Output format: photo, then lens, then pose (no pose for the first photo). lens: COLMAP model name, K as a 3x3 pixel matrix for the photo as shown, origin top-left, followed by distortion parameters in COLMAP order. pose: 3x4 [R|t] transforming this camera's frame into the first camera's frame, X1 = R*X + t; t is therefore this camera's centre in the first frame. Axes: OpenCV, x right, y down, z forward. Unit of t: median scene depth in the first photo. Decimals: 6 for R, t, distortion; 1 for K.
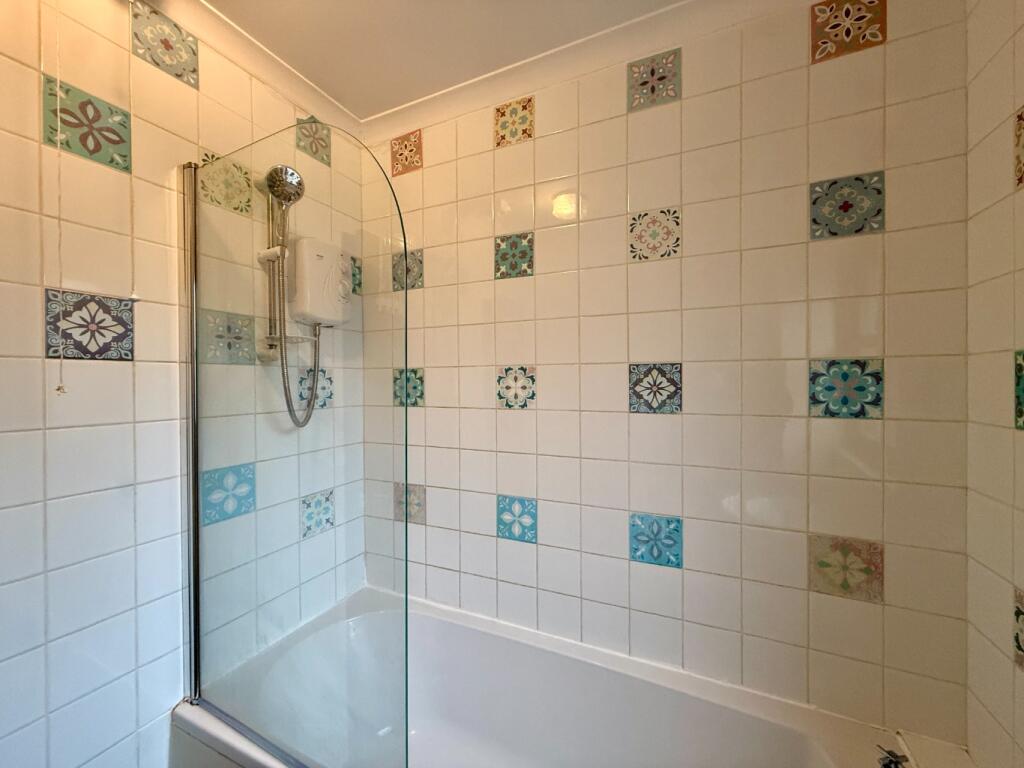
lens RADIAL K [[409.0, 0, 510.4], [0, 409.0, 383.6], [0, 0, 1]] dist [0.002580, -0.000017]
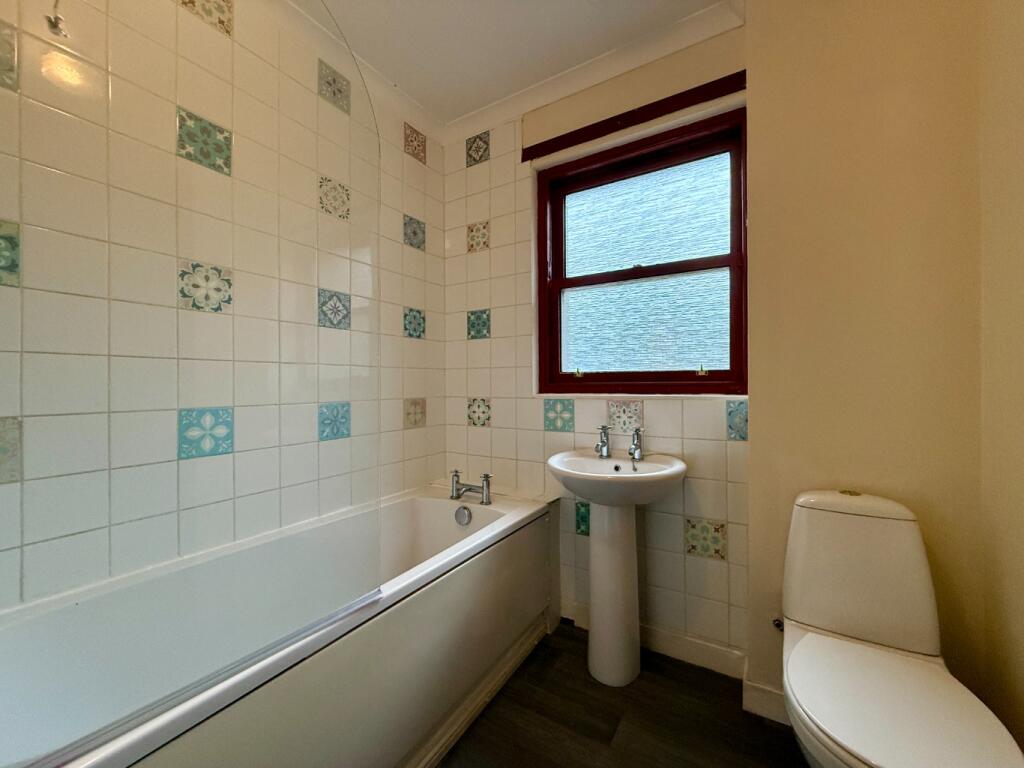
lens RADIAL K [[409.0, 0, 511.3], [0, 409.0, 383.8], [0, 0, 1]] dist [0.002580, -0.000017]
pose [[0.114265, 0.004875, 0.993438, -0.928561], [0.013644, 0.999886, -0.006476, 0.271843], [-0.993357, 0.014294, 0.114186, 0.255971]]
